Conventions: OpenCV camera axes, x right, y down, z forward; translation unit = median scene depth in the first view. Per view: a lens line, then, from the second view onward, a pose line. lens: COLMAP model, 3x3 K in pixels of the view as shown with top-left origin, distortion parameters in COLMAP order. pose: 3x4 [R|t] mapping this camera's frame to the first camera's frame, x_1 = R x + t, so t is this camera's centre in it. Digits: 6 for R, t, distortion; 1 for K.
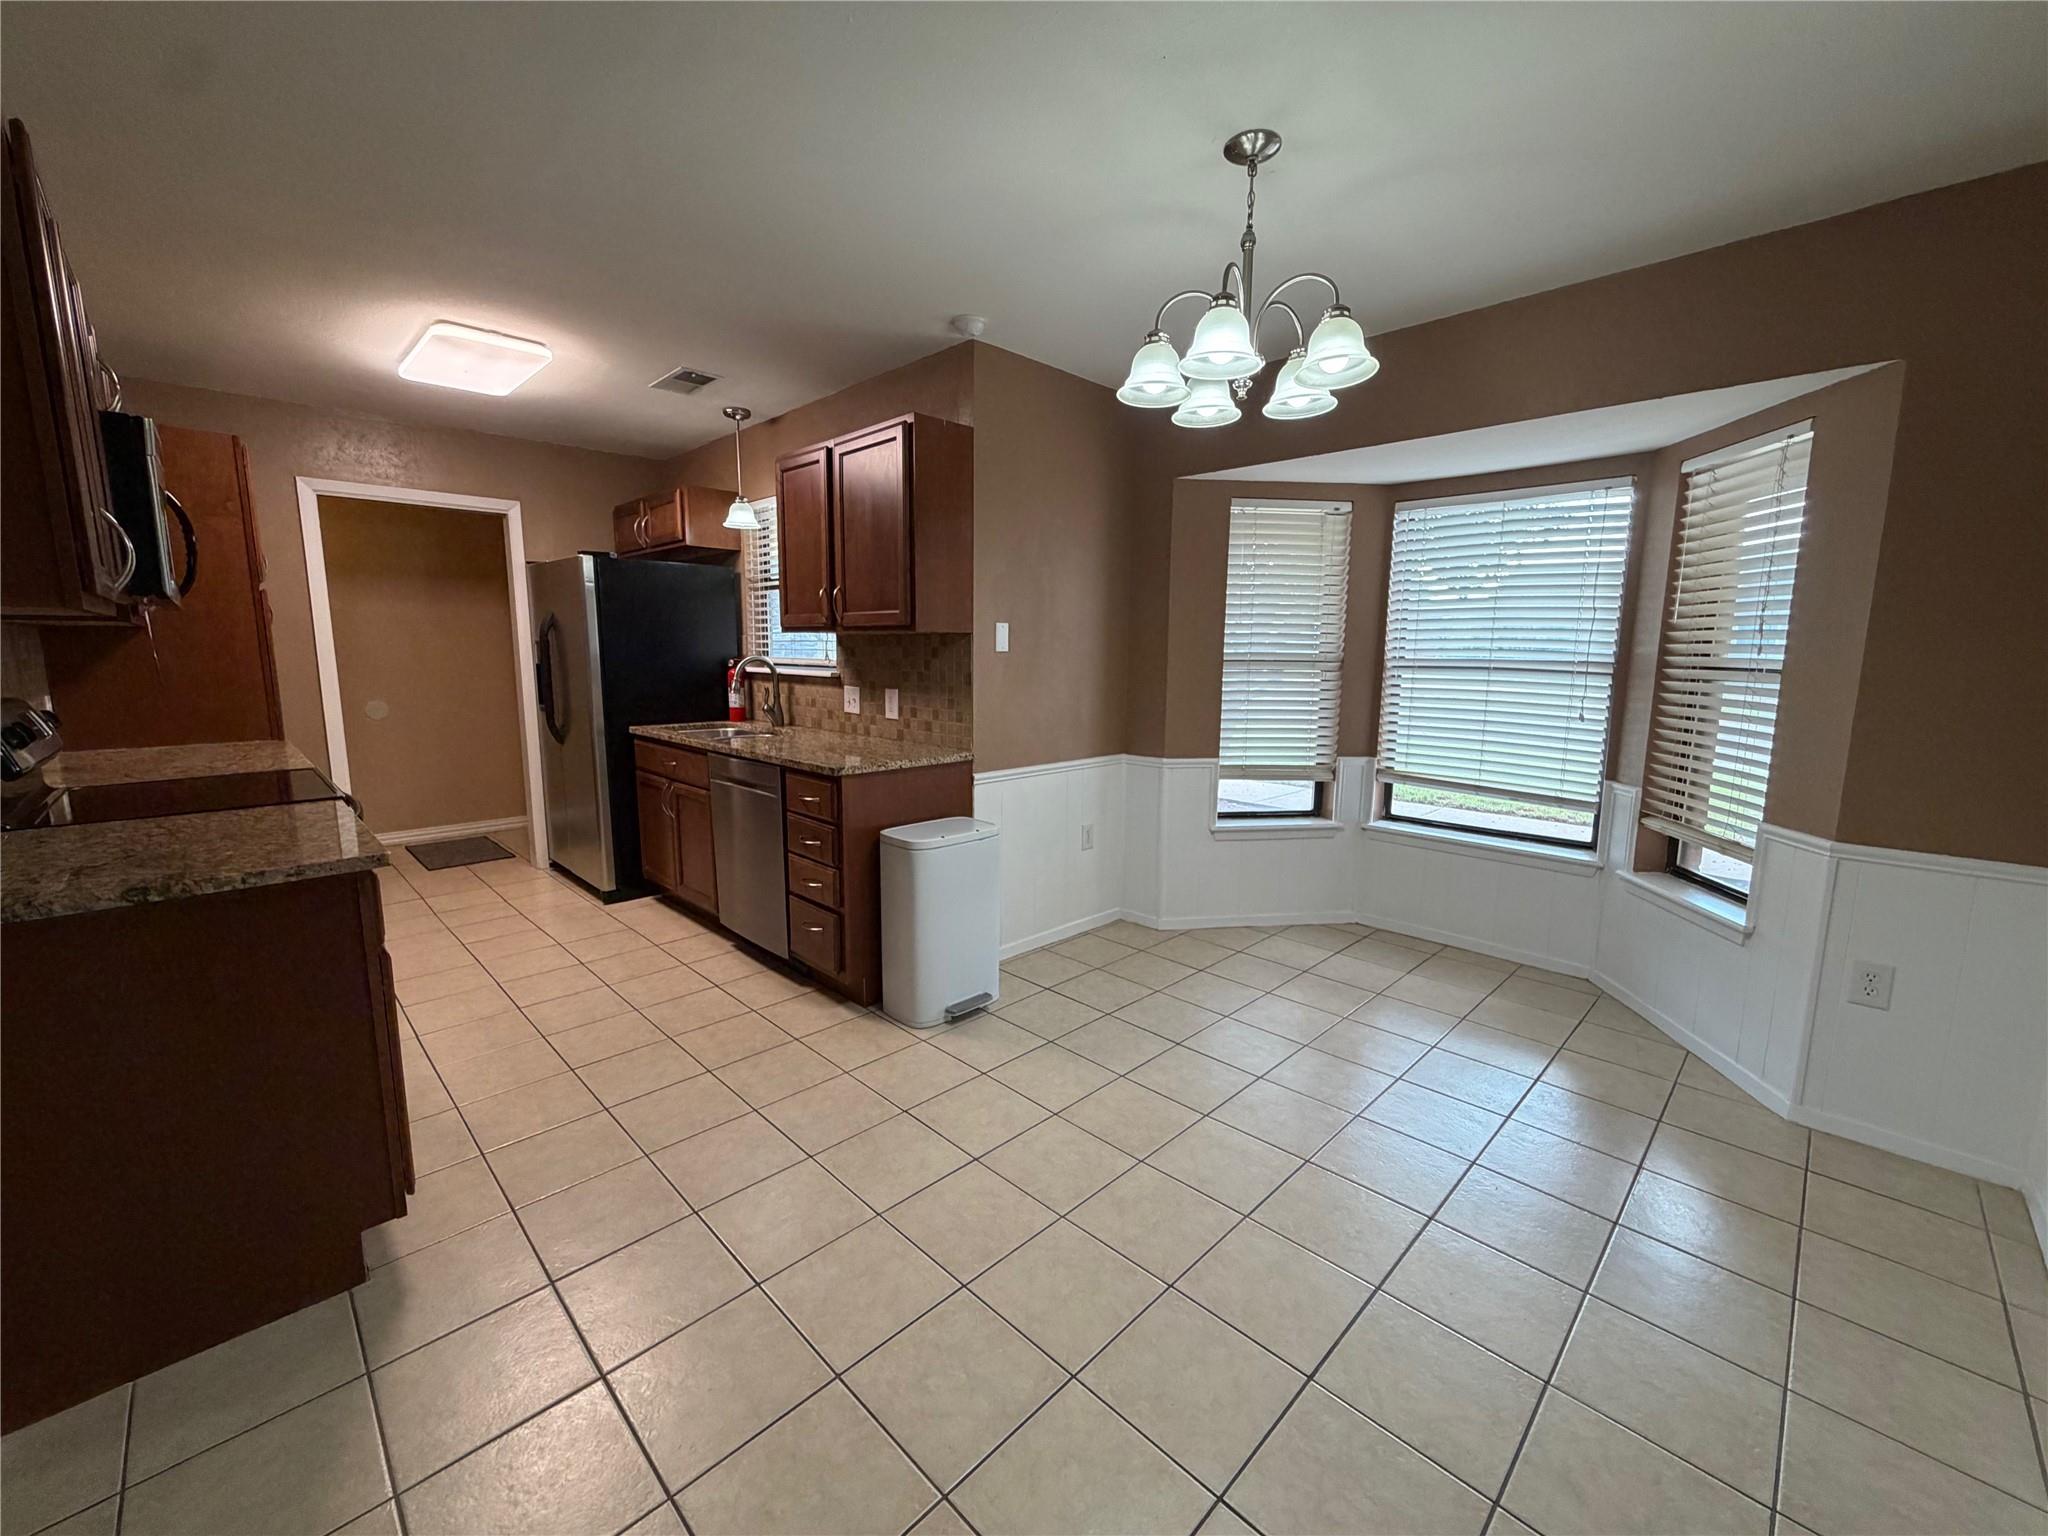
lens RADIAL K [[818.0, 0, 1016.4], [0, 818.0, 770.9], [0, 0, 1]] dist [-0.000181, -0.000314]
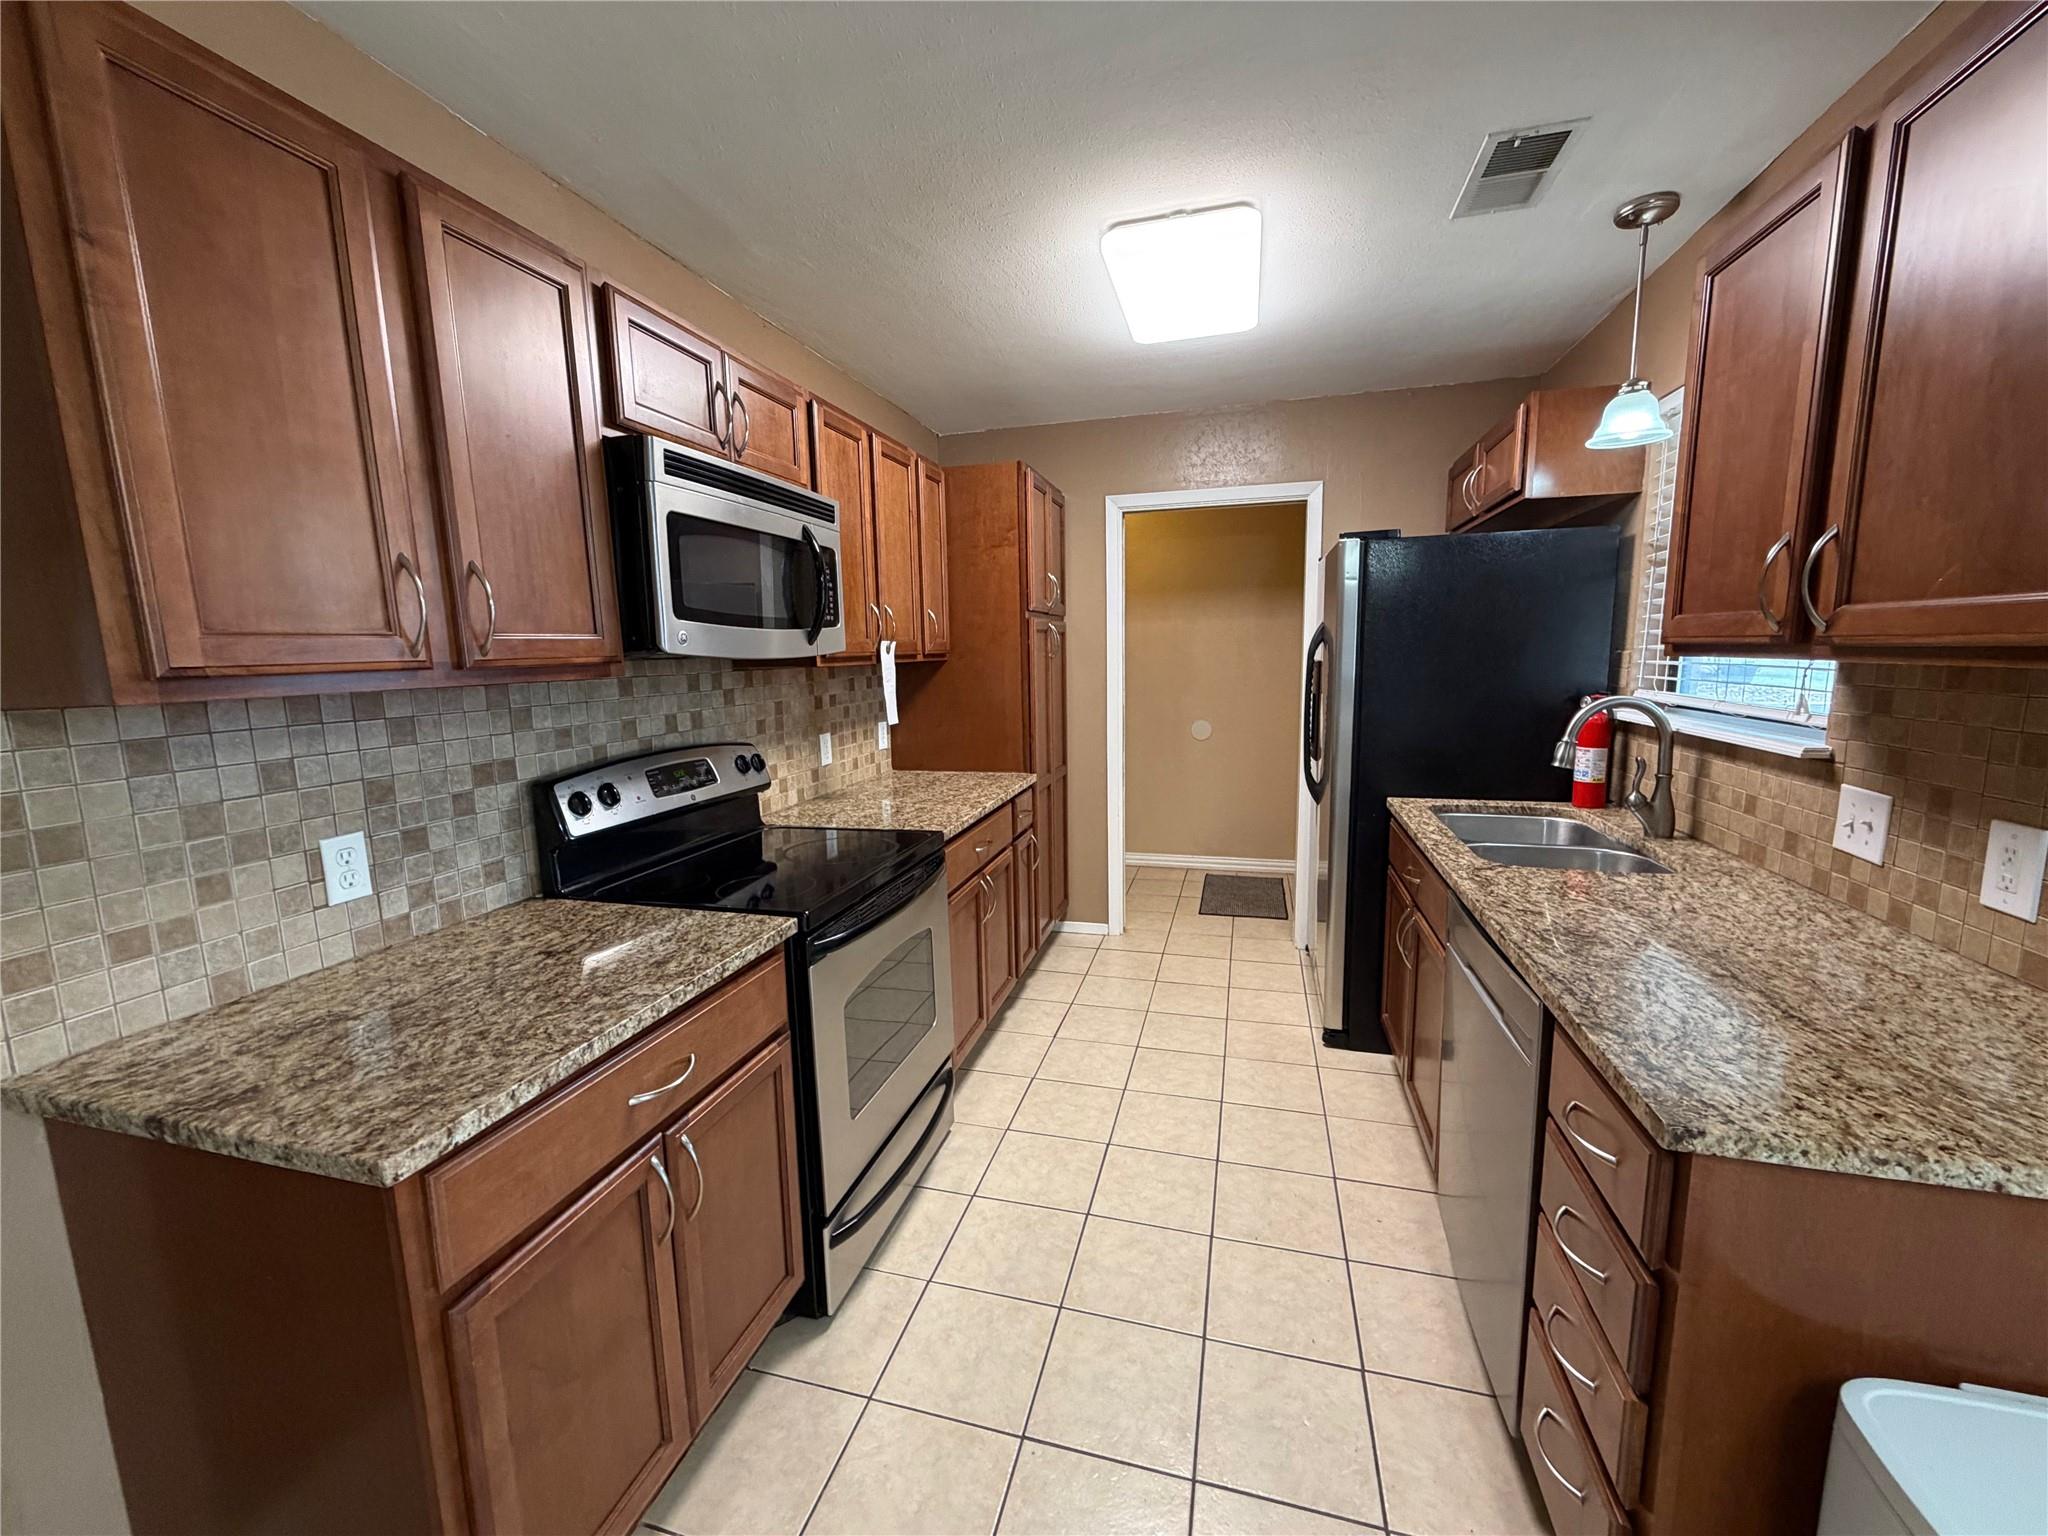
lens RADIAL K [[818.0, 0, 1019.1], [0, 818.0, 766.6], [0, 0, 1]] dist [-0.000181, -0.000314]
pose [[0.495088, 0.108359, -0.862059, -0.067388], [-0.108502, 0.992136, 0.062396, -0.094805], [0.862042, 0.062643, 0.502951, 0.459652]]
